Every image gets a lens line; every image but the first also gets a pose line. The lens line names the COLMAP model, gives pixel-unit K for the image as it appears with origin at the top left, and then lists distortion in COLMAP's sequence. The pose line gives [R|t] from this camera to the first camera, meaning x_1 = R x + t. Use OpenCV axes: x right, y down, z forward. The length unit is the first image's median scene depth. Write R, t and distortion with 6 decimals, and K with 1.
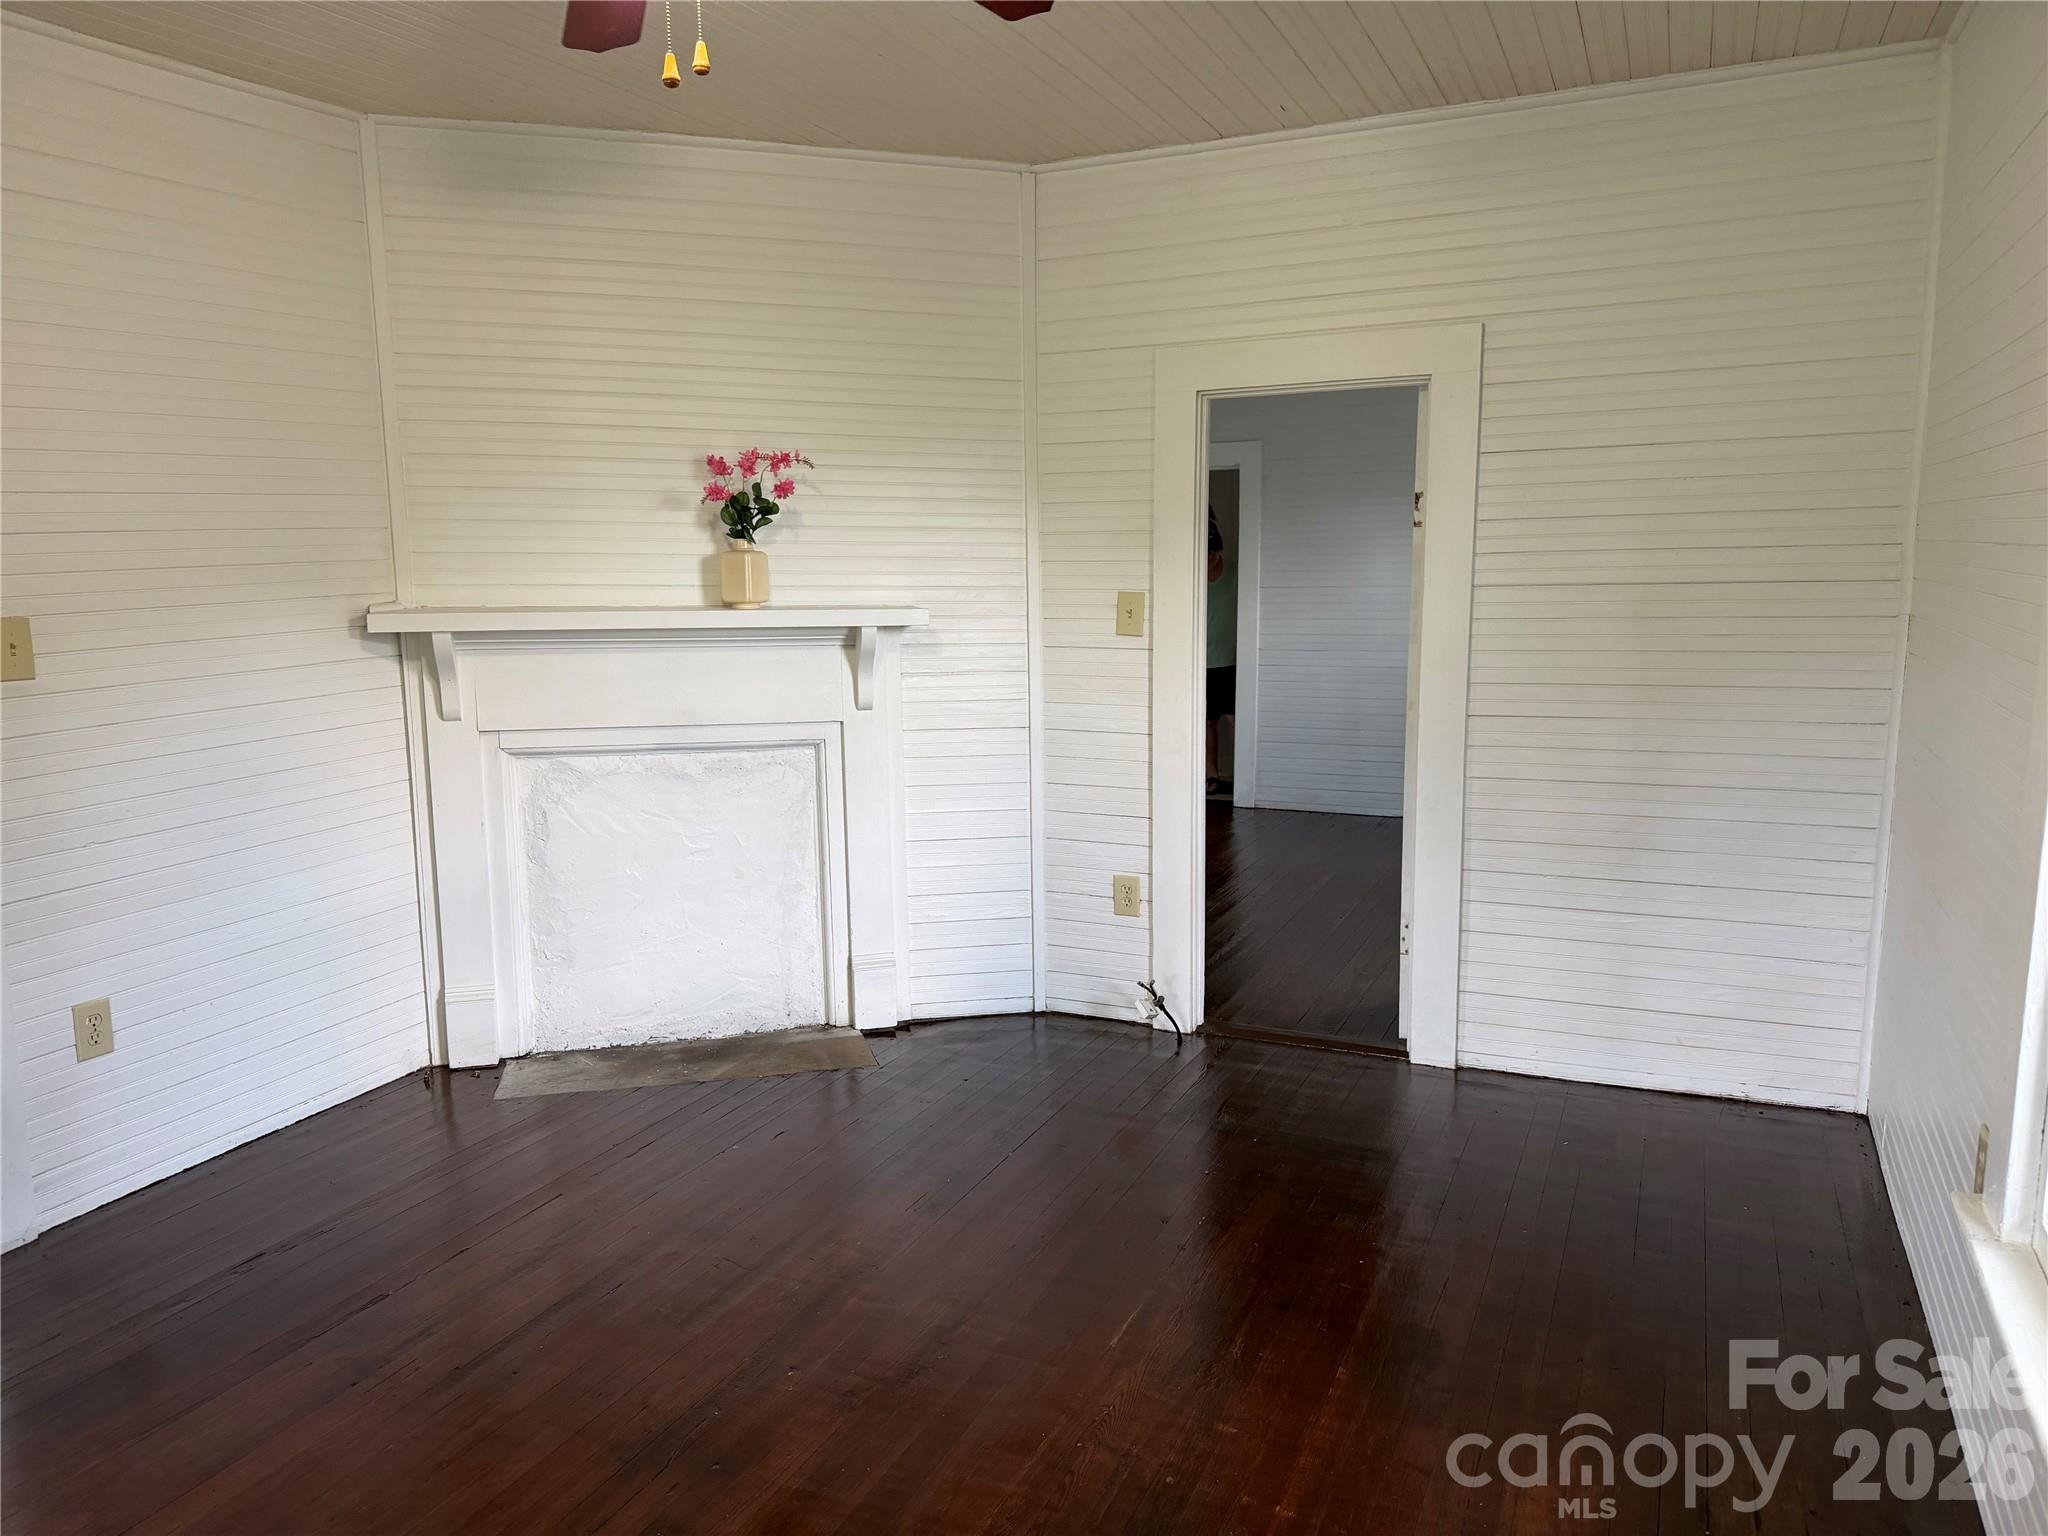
lens RADIAL K [[1423.0, 0, 1022.3], [0, 1423.0, 770.8], [0, 0, 1]] dist [0.038518, -0.065051]
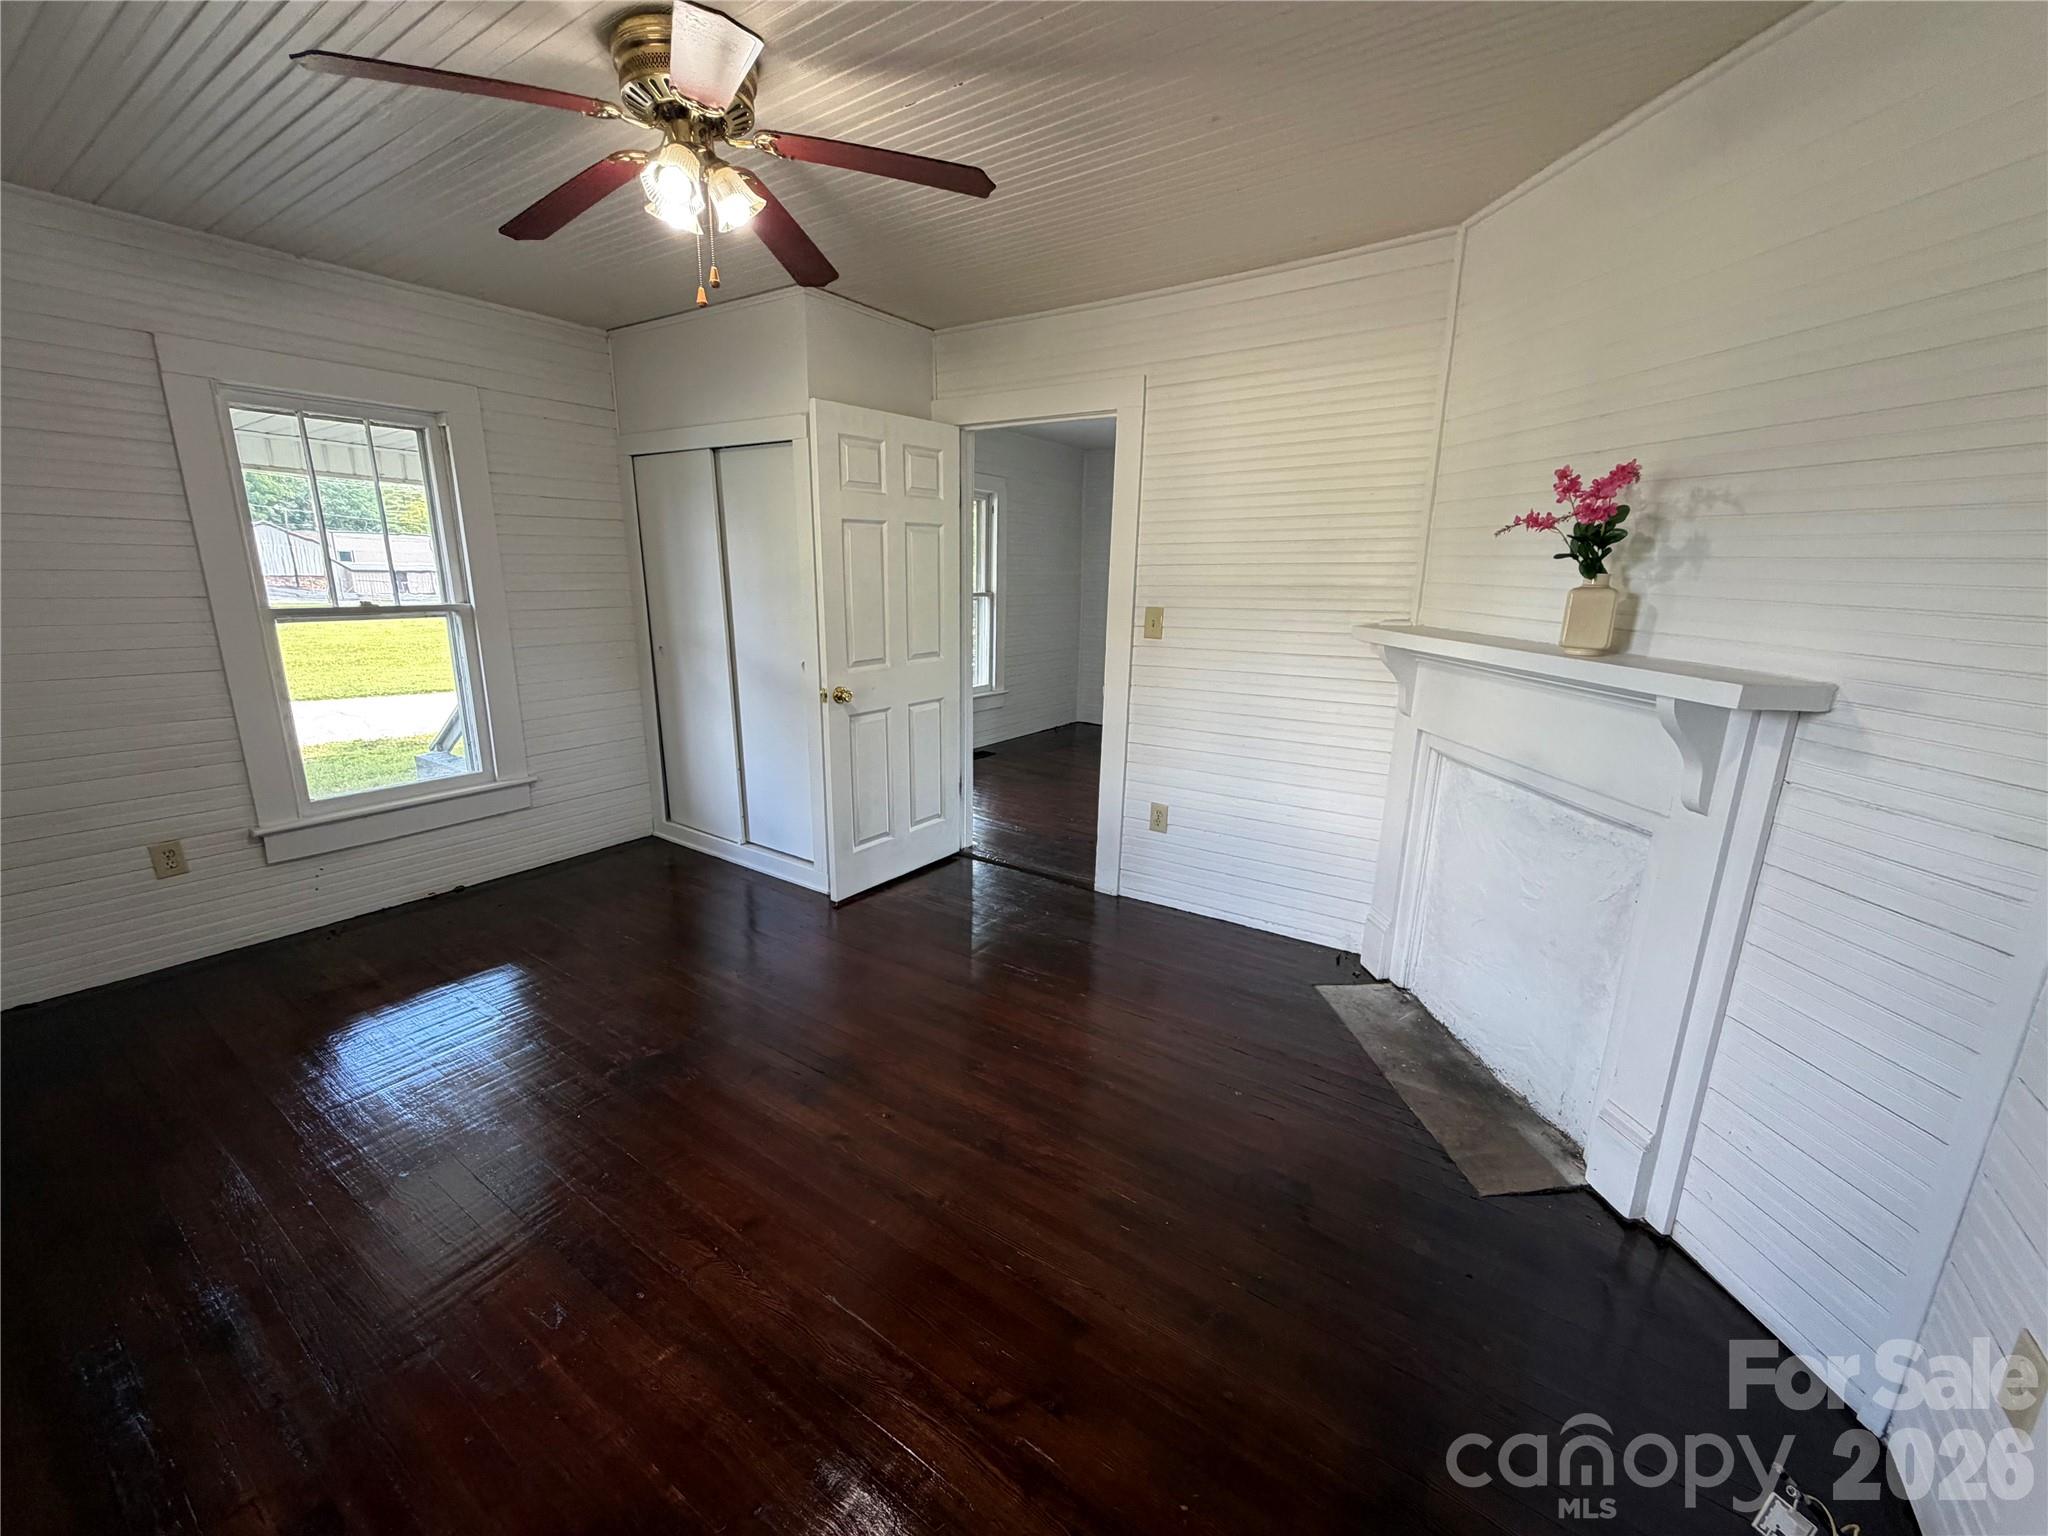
lens RADIAL K [[814.9, 0, 1025.5], [0, 814.9, 764.0], [0, 0, 1]] dist [-0.010151, 0.001957]
pose [[-0.176989, 0.231364, -0.956632, 0.350008], [-0.165281, 0.951187, 0.260626, -0.120874], [0.970236, 0.204241, -0.130110, 0.737197]]
